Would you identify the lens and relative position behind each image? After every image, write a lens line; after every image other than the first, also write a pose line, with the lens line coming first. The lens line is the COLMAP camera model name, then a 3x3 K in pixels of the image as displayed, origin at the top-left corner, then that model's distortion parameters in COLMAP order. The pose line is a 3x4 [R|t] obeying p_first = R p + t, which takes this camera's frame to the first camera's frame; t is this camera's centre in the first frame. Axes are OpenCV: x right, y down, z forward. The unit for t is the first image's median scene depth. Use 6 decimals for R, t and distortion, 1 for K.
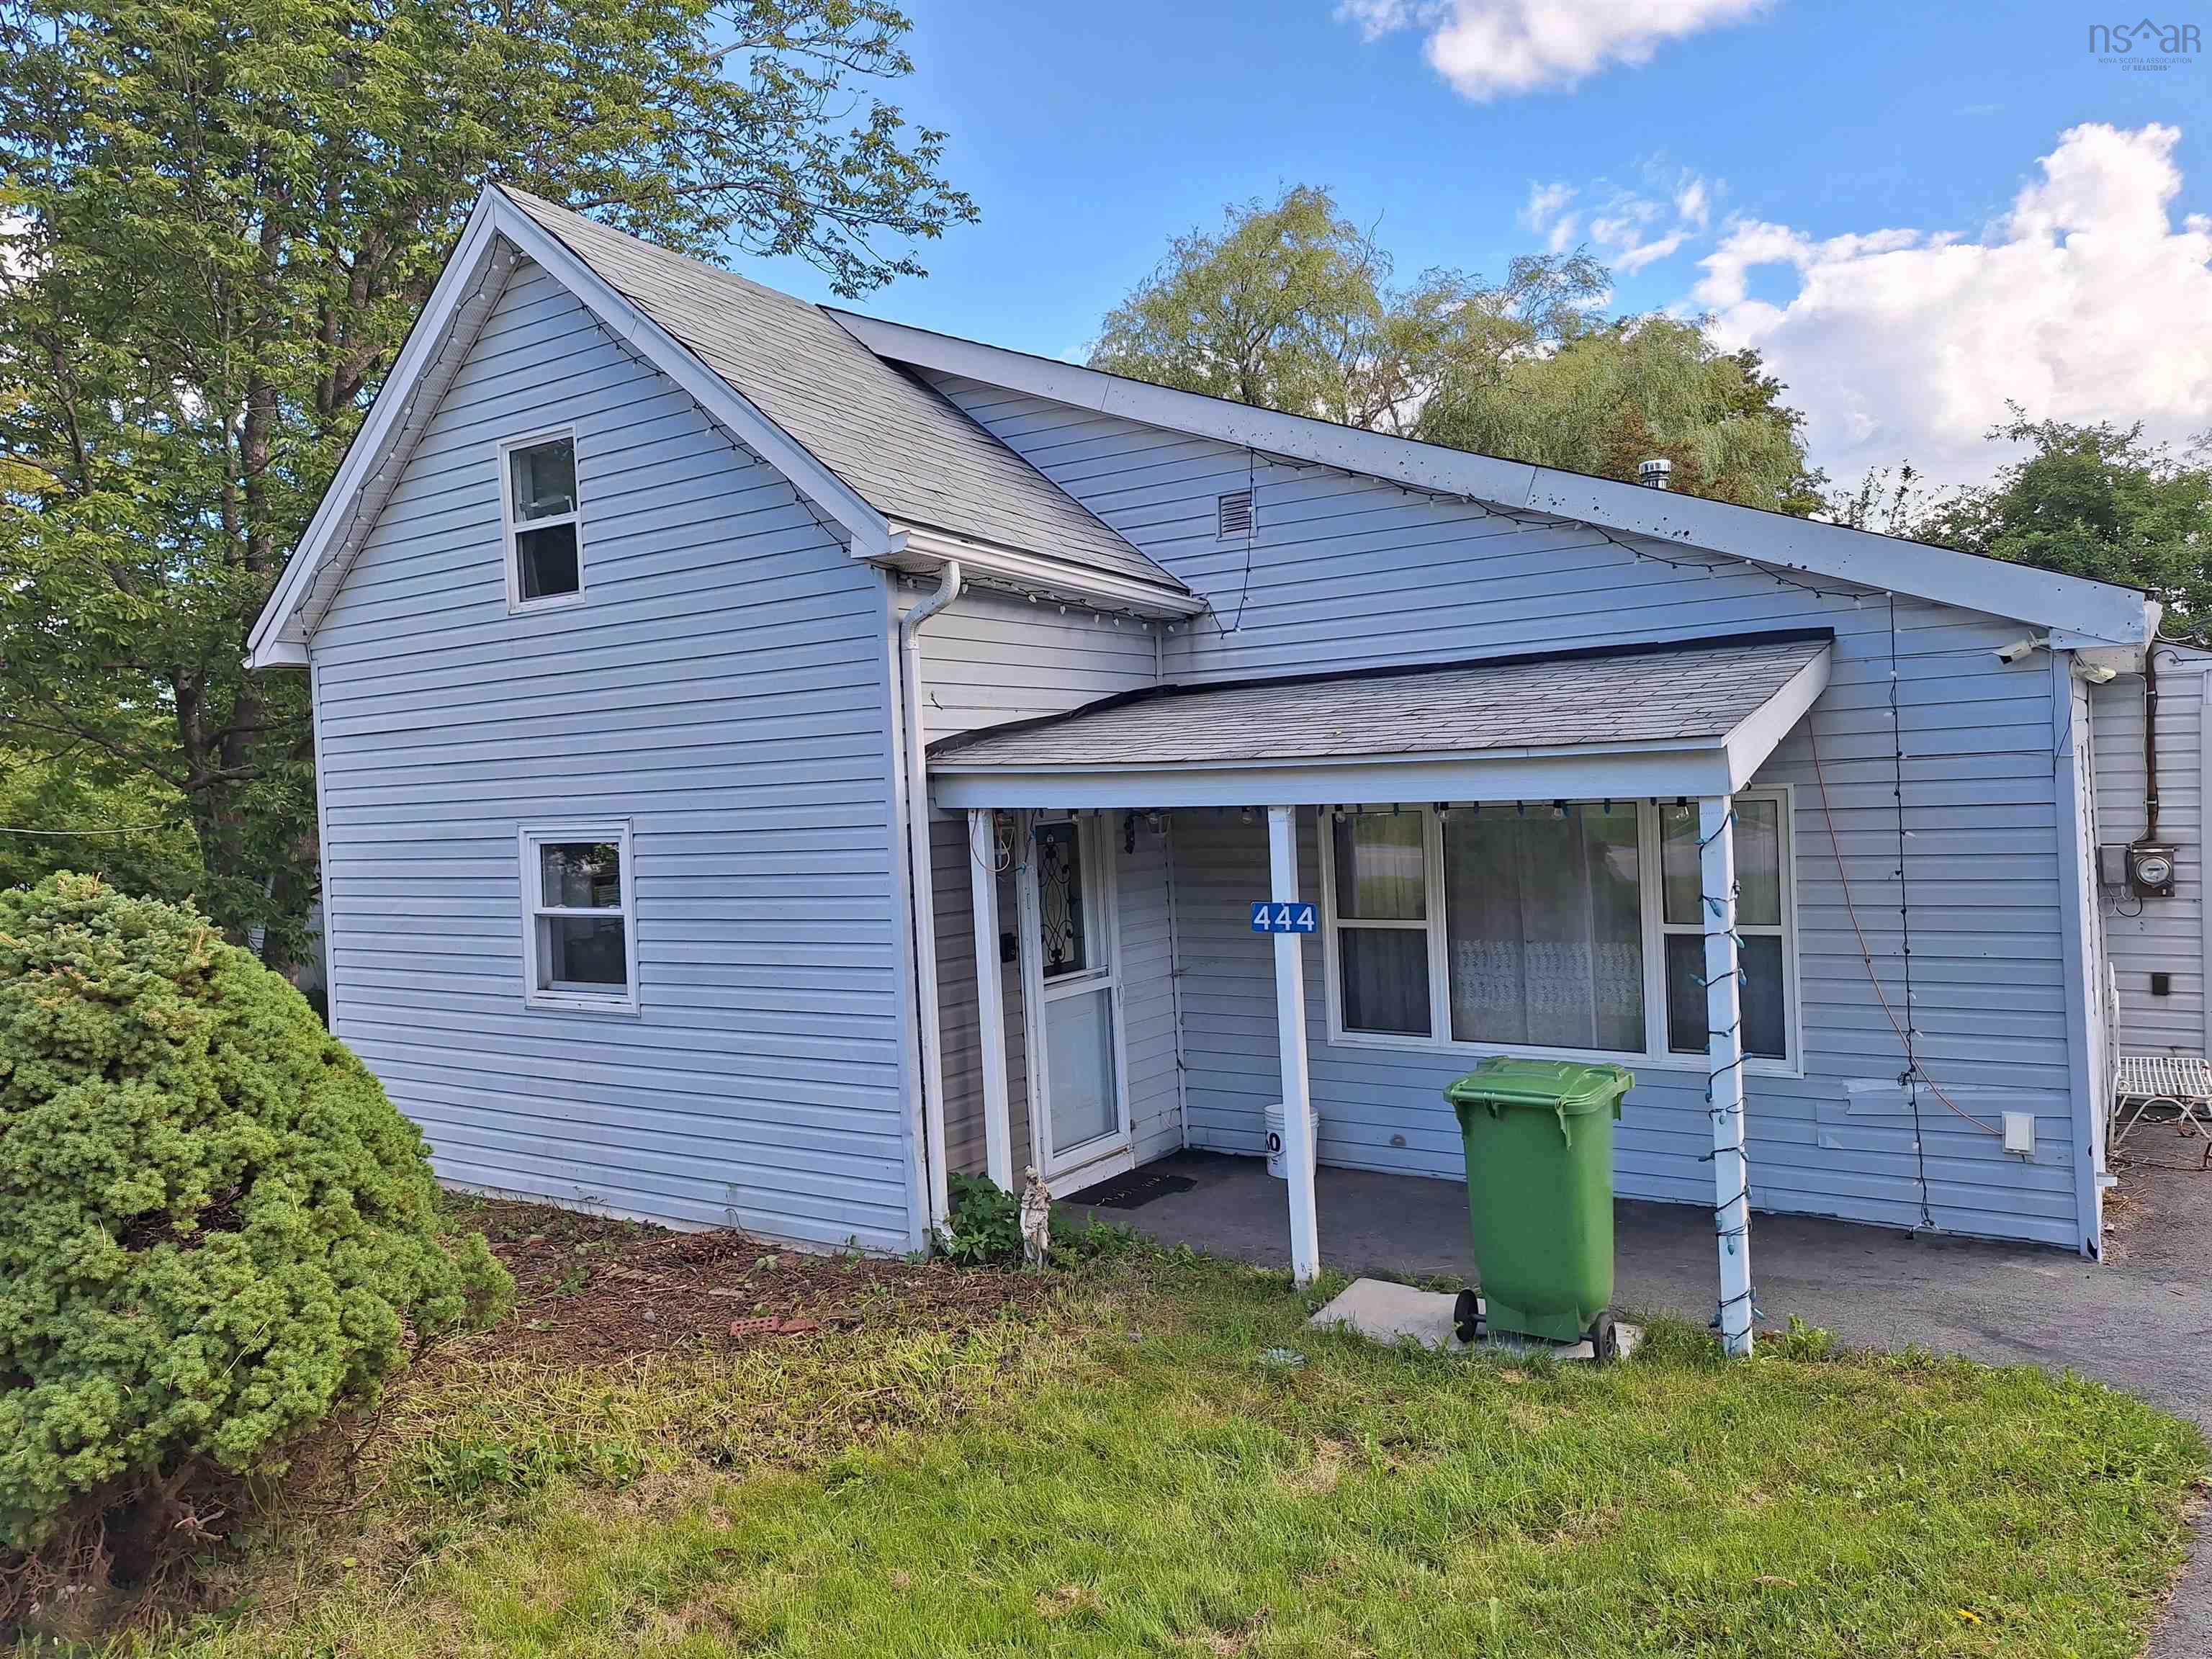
lens RADIAL K [[1542.2, 0, 1116.8], [0, 1542.2, 858.1], [0, 0, 1]] dist [0.087927, -0.105467]
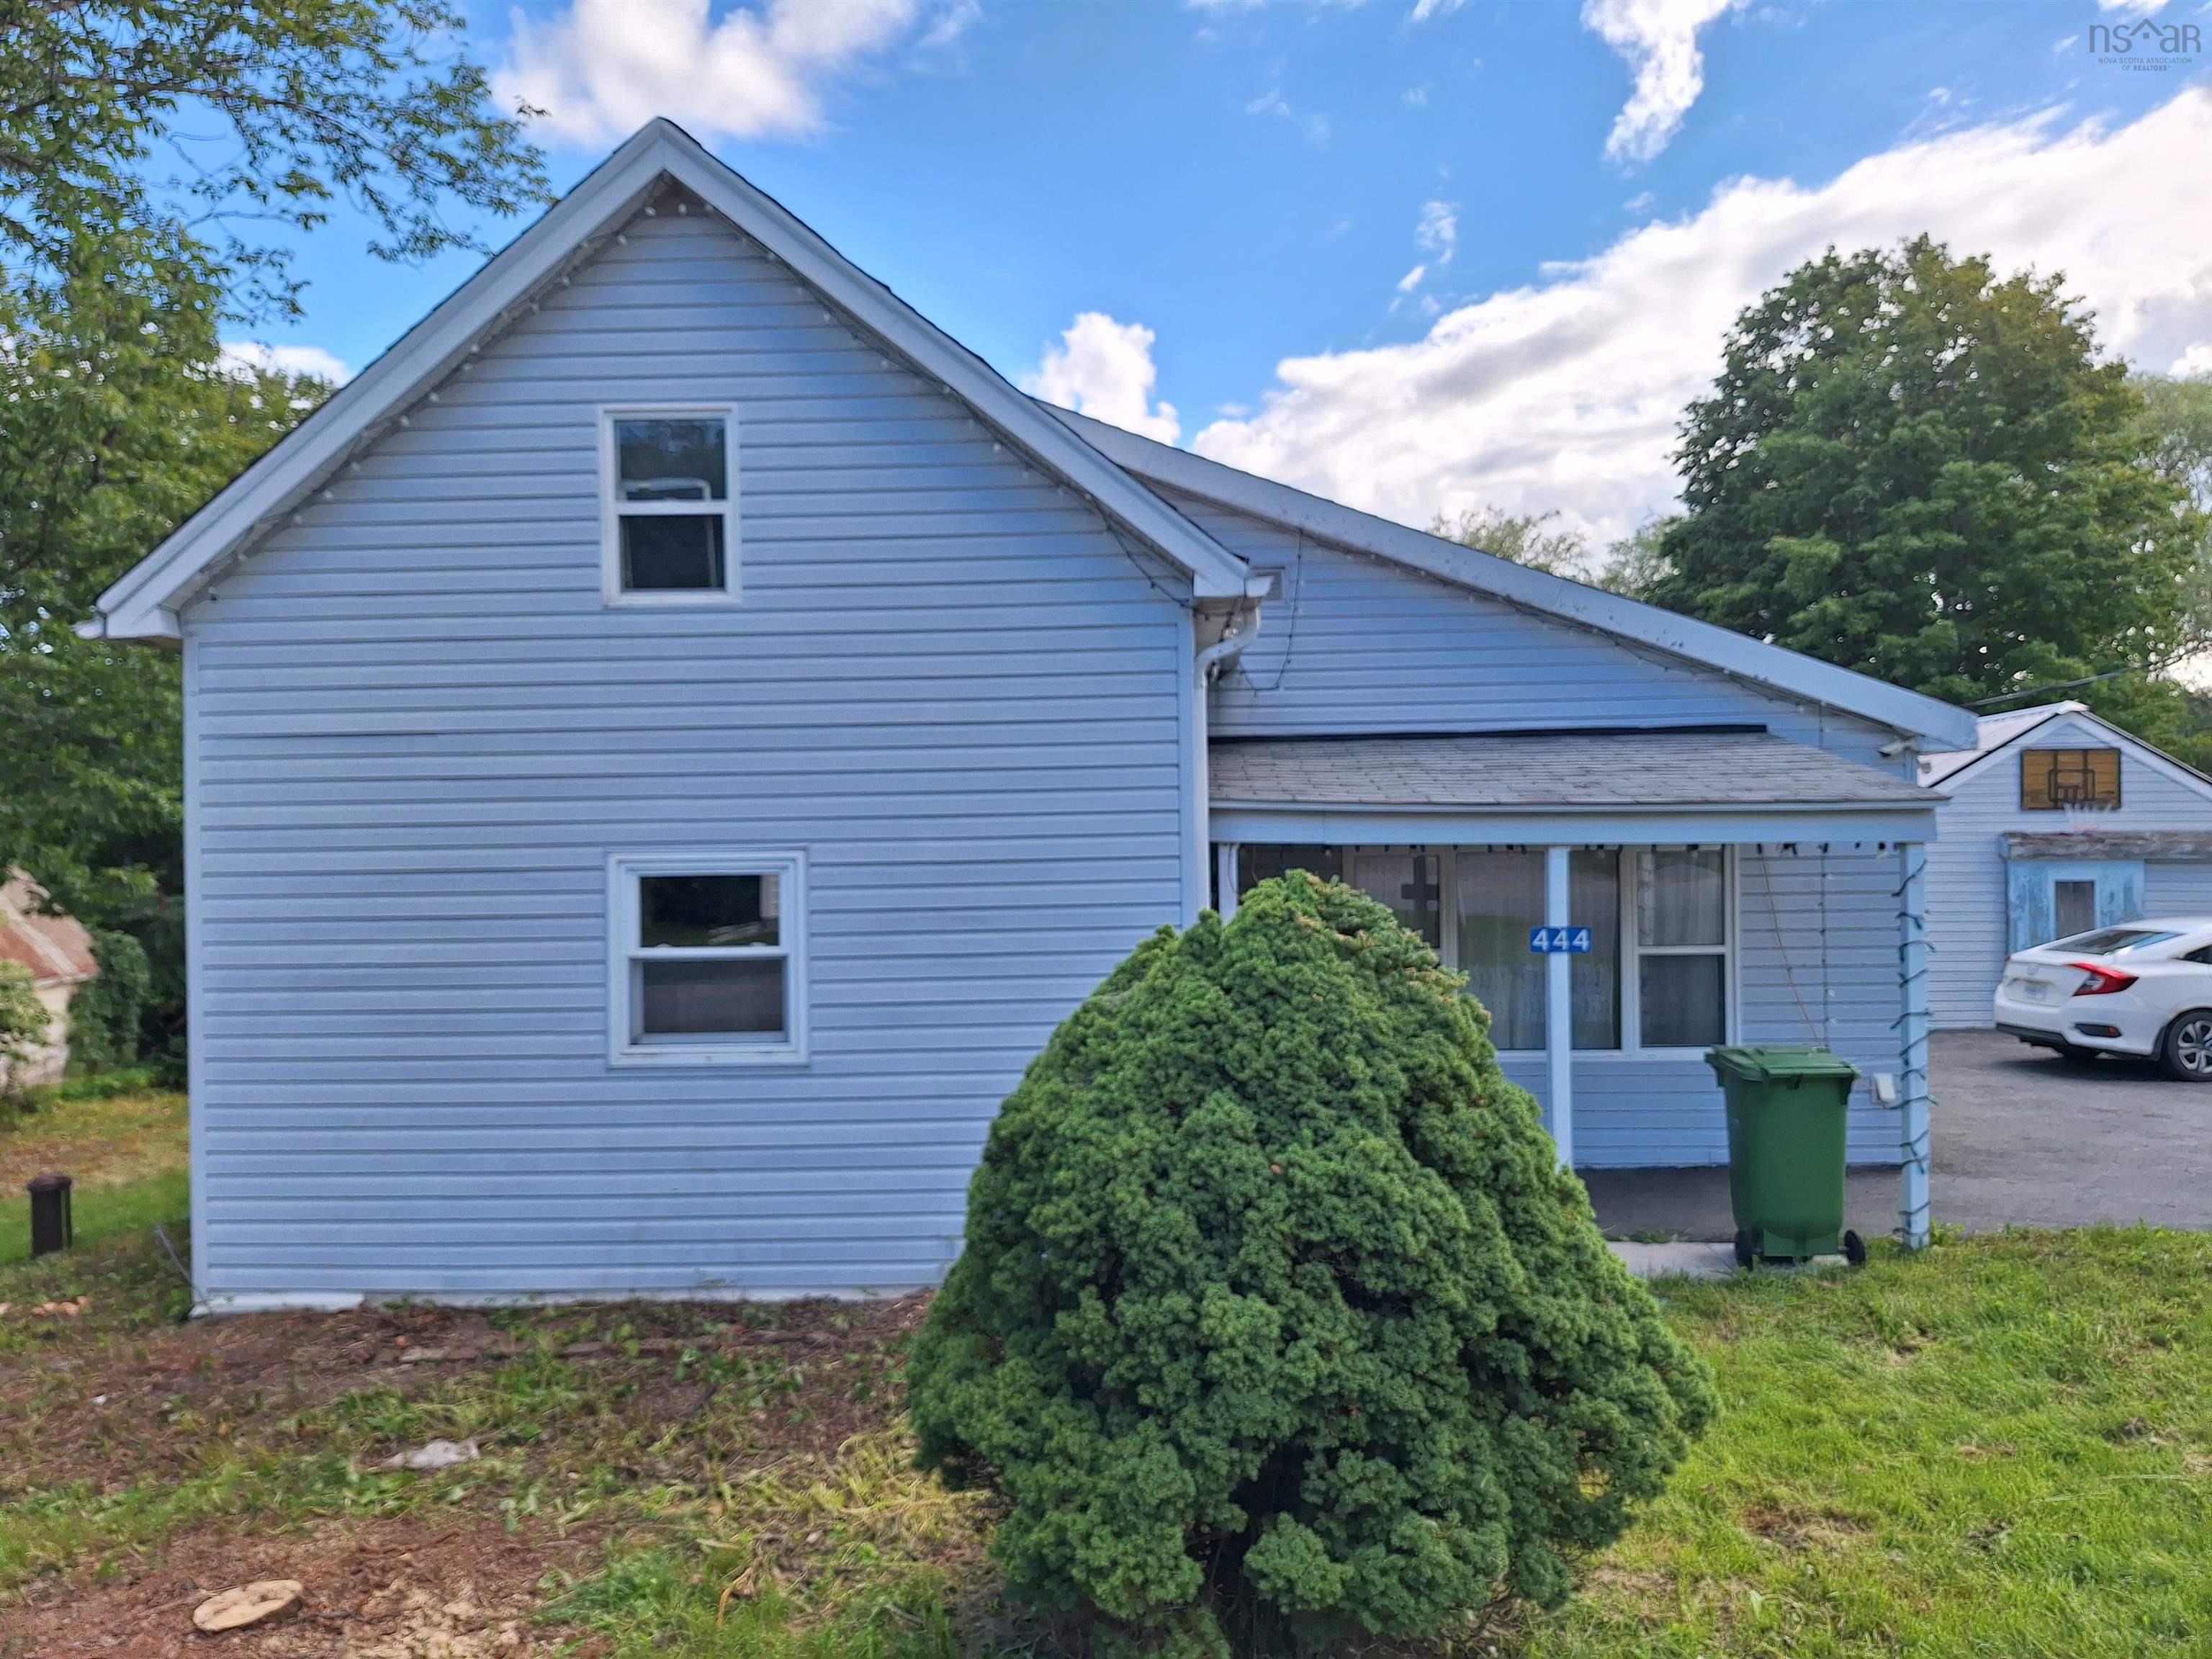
lens RADIAL K [[1542.2, 0, 1116.8], [0, 1542.2, 858.1], [0, 0, 1]] dist [0.087927, -0.105467]
pose [[0.843397, 0.017813, 0.536996, -0.672094], [0.003697, 0.999234, -0.038953, 0.017541], [-0.537278, 0.034838, 0.842685, 0.147973]]
